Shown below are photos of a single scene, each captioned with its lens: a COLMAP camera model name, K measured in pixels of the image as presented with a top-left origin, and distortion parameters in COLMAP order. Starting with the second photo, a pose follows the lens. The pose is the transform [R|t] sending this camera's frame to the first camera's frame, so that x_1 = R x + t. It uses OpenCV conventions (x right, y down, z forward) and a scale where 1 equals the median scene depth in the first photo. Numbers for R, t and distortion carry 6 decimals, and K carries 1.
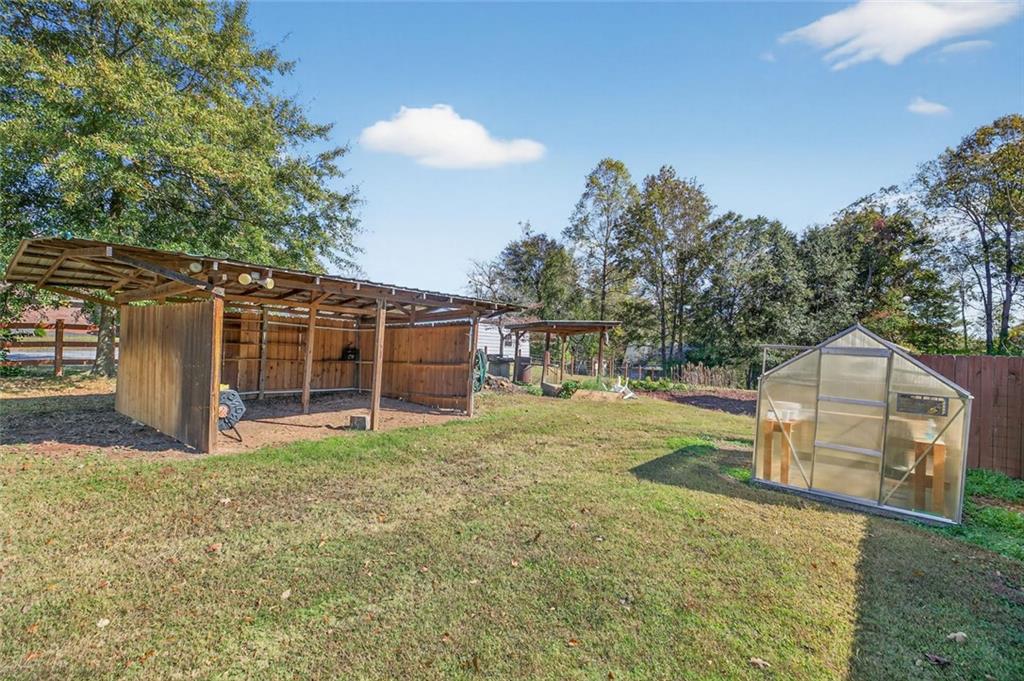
lens RADIAL K [[473.0, 0, 512.0], [0, 473.0, 340.5], [0, 0, 1]] dist [0.001274, 0.000109]
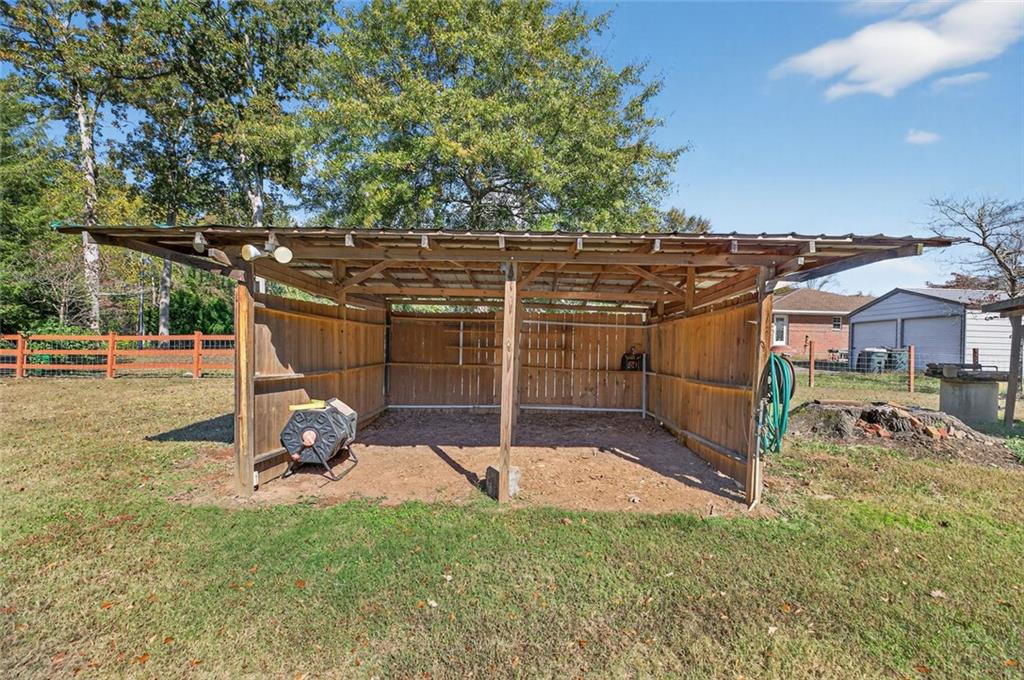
lens RADIAL K [[473.0, 0, 512.0], [0, 473.0, 340.0], [0, 0, 1]] dist [0.001274, 0.000109]
pose [[0.612264, -0.026016, -0.790225, 0.114738], [0.016373, 0.999661, -0.020226, 0.009484], [0.790484, -0.000555, 0.612482, 0.489120]]
